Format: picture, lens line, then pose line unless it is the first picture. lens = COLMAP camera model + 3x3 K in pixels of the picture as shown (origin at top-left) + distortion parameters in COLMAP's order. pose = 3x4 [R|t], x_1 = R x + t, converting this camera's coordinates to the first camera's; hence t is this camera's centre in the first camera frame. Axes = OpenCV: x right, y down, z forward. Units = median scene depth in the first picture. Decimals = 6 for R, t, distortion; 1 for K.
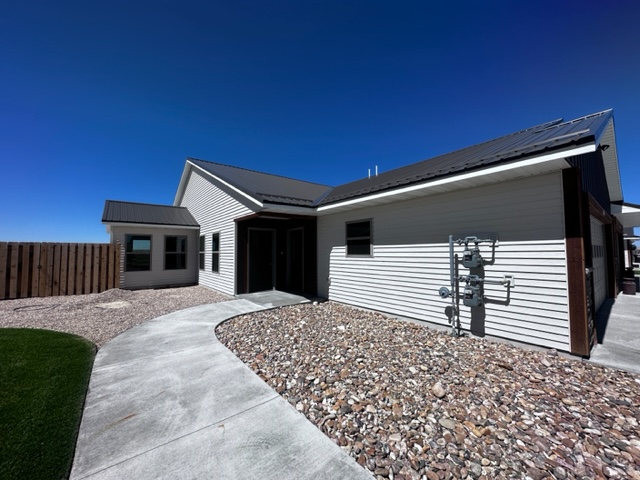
lens RADIAL K [[253.5, 0, 319.3], [0, 253.5, 241.2], [0, 0, 1]] dist [0.008376, 0.000641]
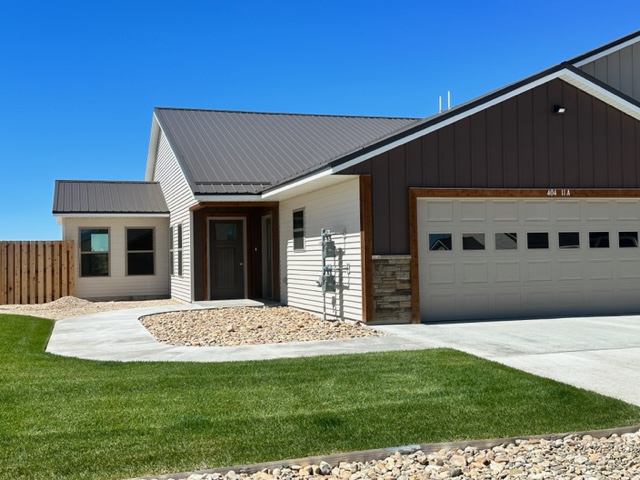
lens RADIAL K [[757.8, 0, 319.8], [0, 757.8, 240.0], [0, 0, 1]] dist [0.143593, 0.000000]
pose [[0.933191, -0.019038, -0.358876, 0.785294], [0.028334, 0.999385, 0.020661, -0.019547], [0.358262, -0.029448, 0.933156, -0.946617]]
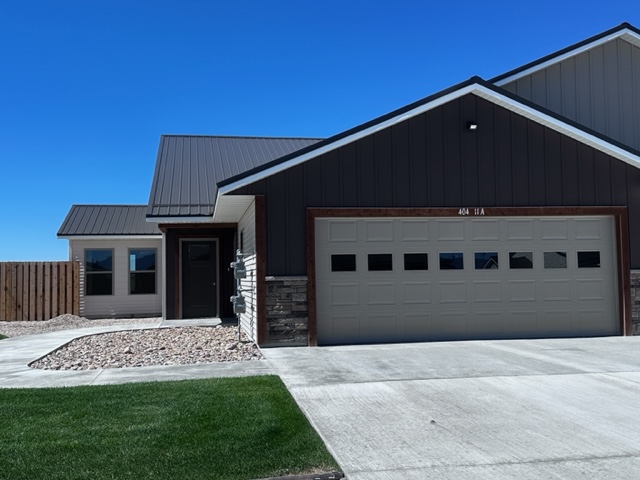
lens RADIAL K [[715.5, 0, 321.1], [0, 715.5, 242.3], [0, 0, 1]] dist [0.154811, 0.000000]
pose [[0.875364, -0.032134, -0.482395, 1.086306], [0.033402, 0.999424, -0.005962, -0.011316], [0.482309, -0.010894, 0.875933, -0.705424]]
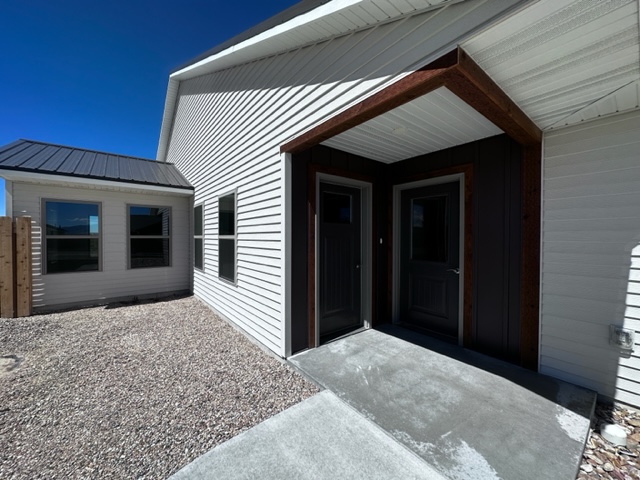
lens RADIAL K [[253.5, 0, 315.0], [0, 253.5, 241.5], [0, 0, 1]] dist [0.008376, 0.000641]
pose [[0.999892, 0.010216, -0.010559, -0.247752], [-0.009558, 0.998113, 0.060650, 0.021927], [0.011159, -0.060543, 0.998103, 0.552191]]
